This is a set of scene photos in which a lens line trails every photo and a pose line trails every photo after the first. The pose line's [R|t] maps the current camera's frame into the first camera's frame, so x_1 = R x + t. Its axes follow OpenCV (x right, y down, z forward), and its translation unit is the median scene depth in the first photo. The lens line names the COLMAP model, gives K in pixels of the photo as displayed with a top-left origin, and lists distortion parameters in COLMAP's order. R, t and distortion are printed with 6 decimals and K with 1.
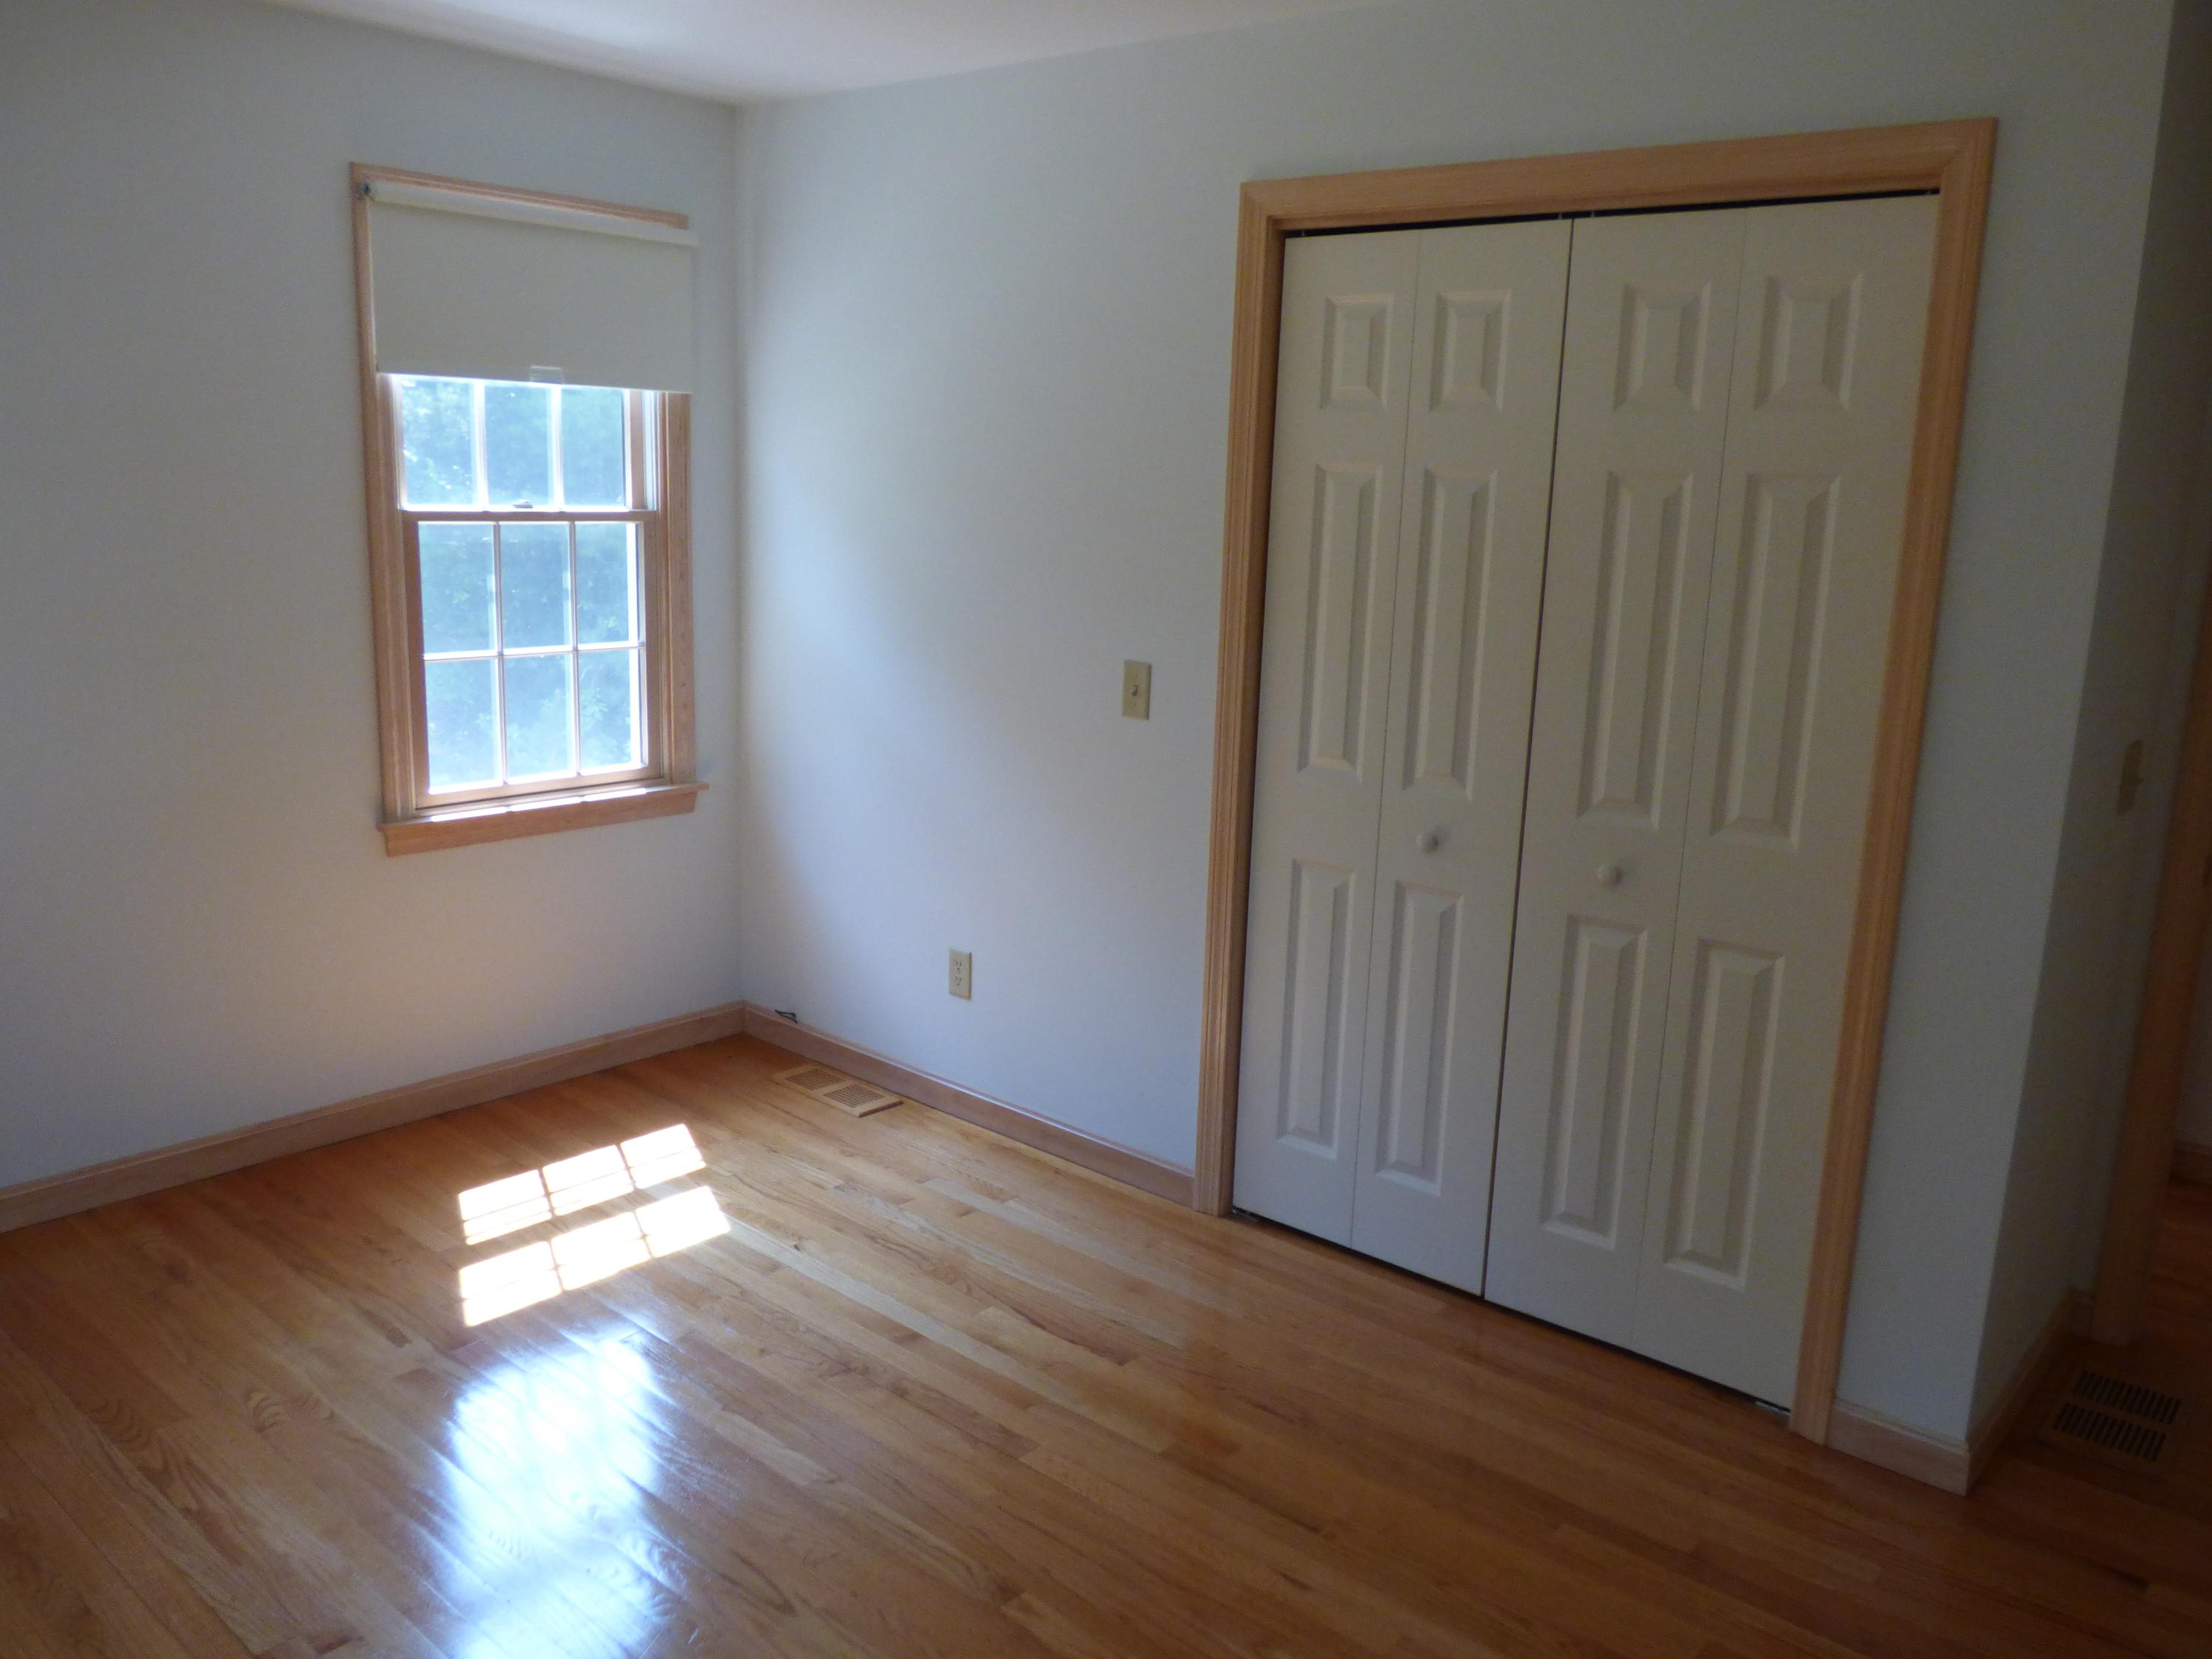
lens RADIAL K [[1765.1, 0, 1111.4], [0, 1765.1, 828.1], [0, 0, 1]] dist [0.002268, 0.006077]
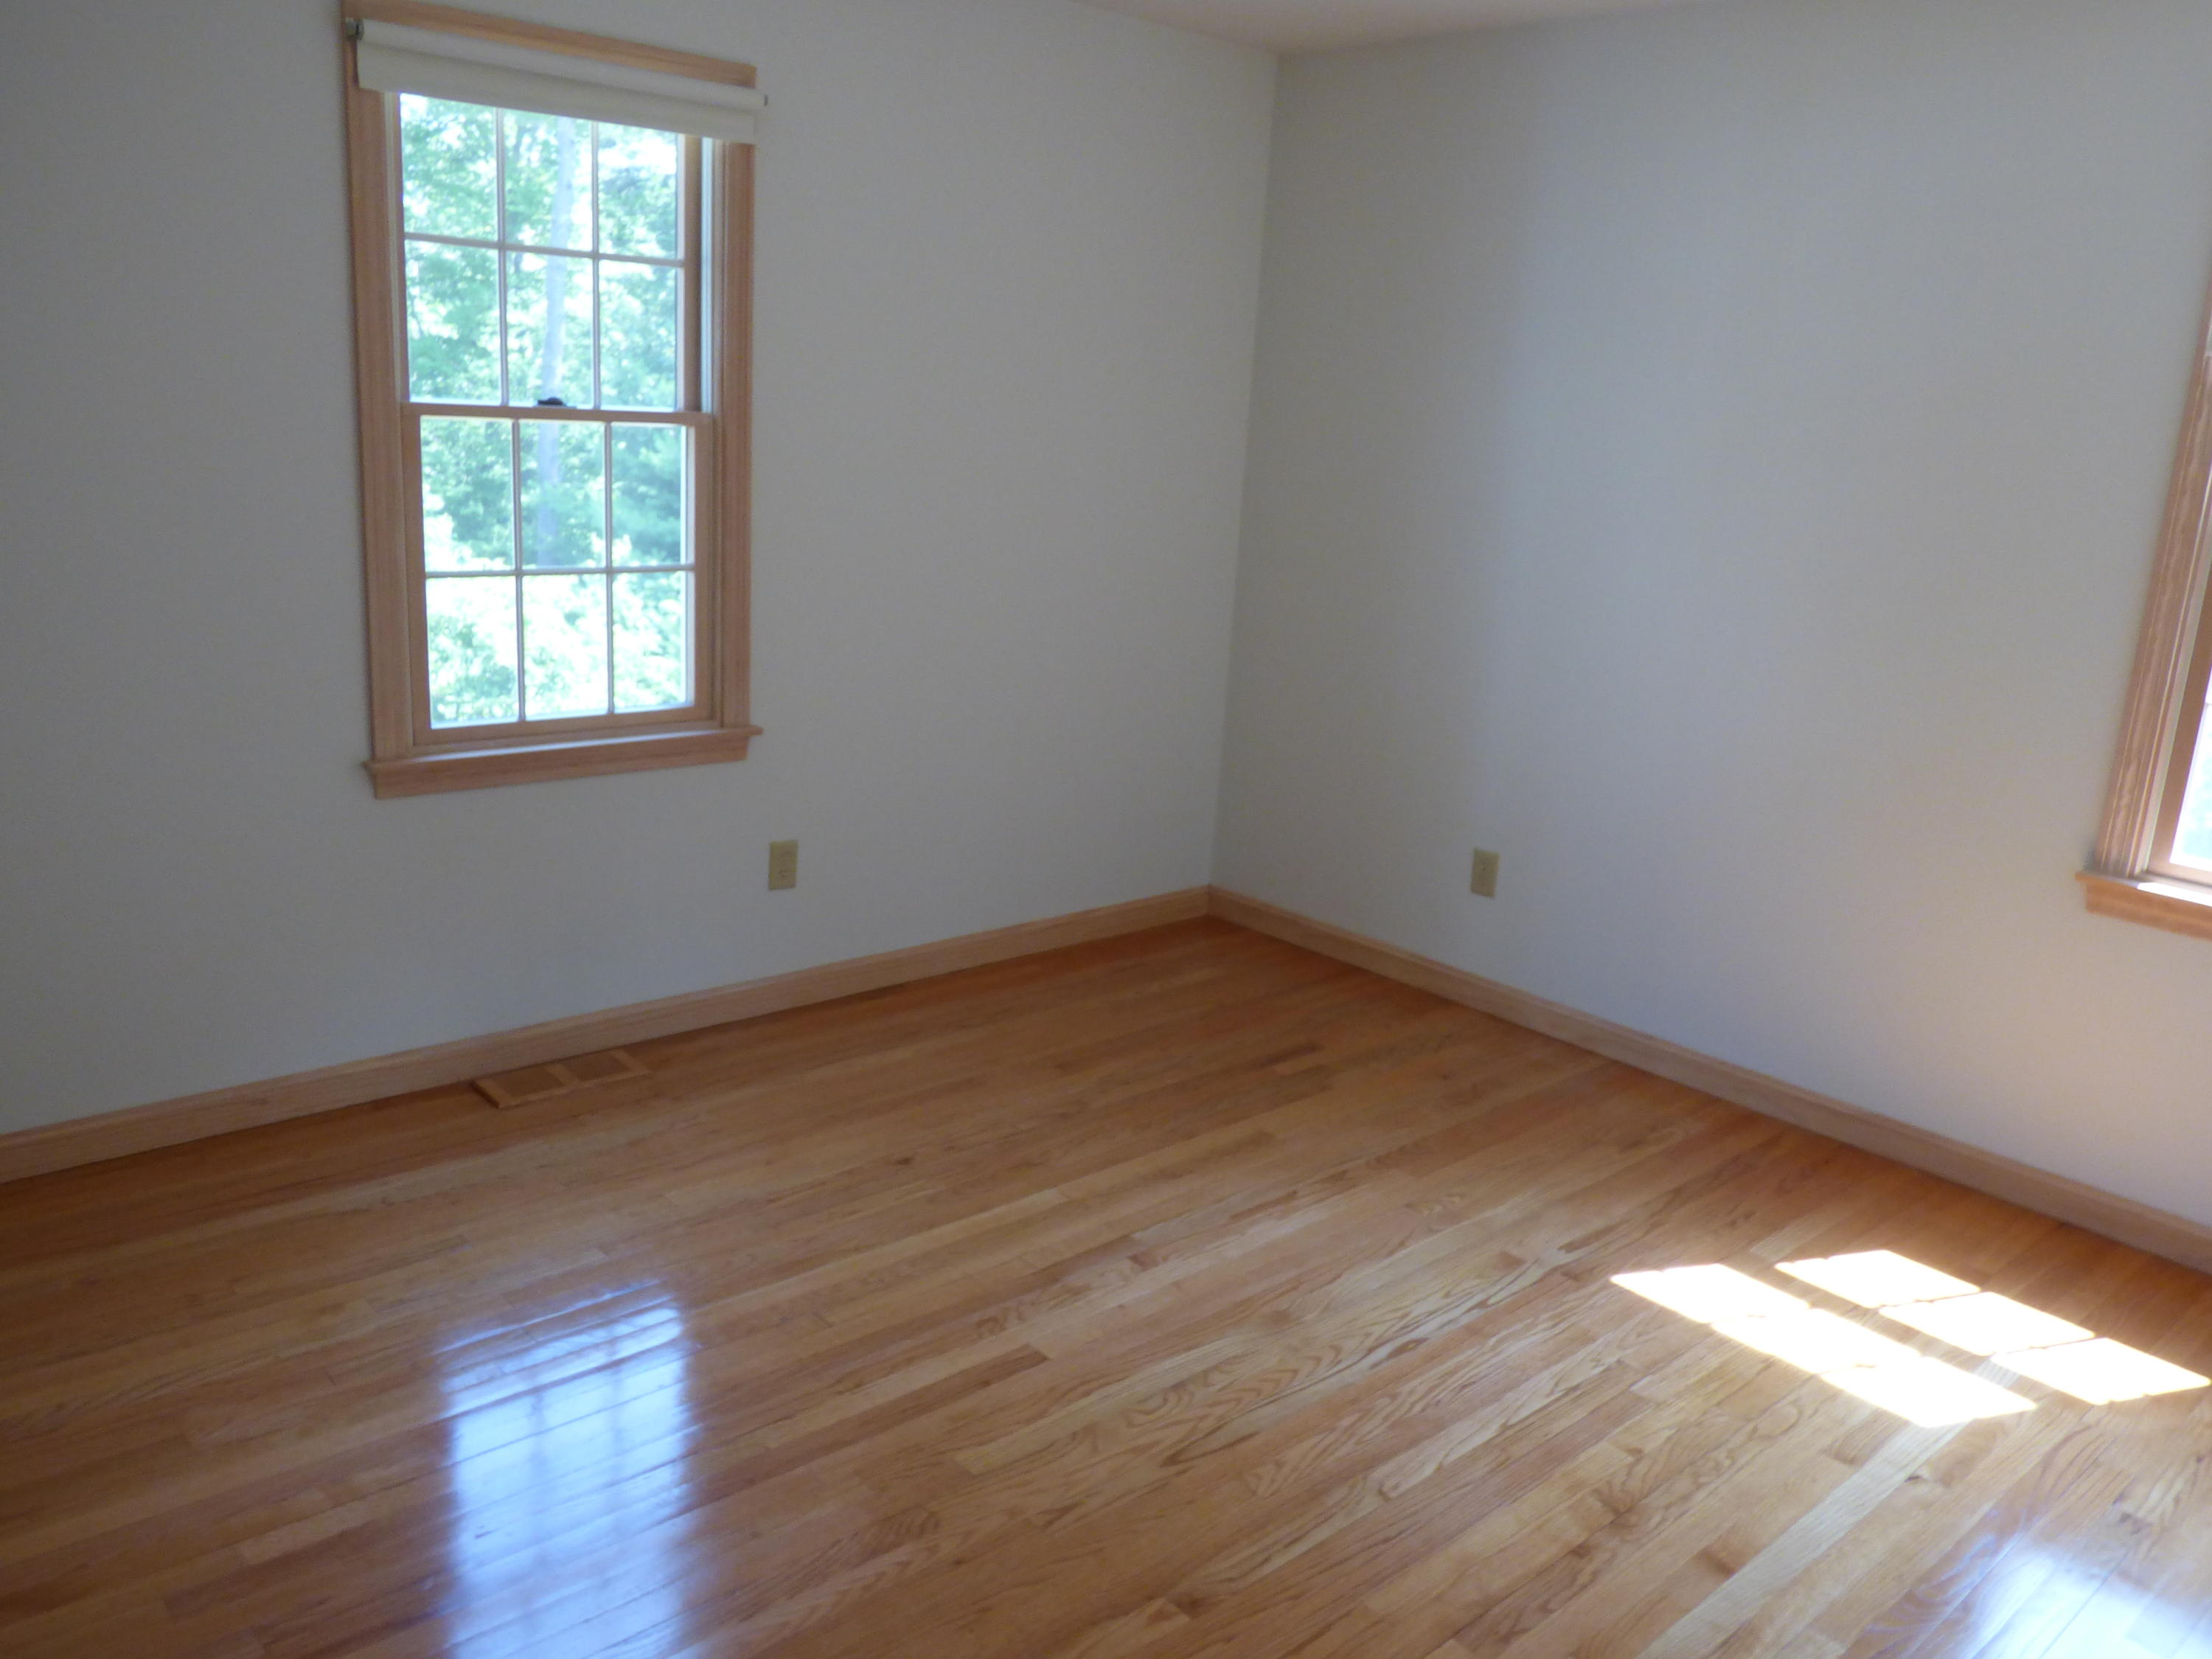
lens RADIAL K [[1765.1, 0, 1117.6], [0, 1765.1, 822.4], [0, 0, 1]] dist [0.002268, 0.006077]
pose [[-0.111101, 0.201683, -0.973129, 0.526263], [-0.269785, 0.936300, 0.224851, -0.099494], [0.956490, 0.287517, -0.049613, 0.623275]]
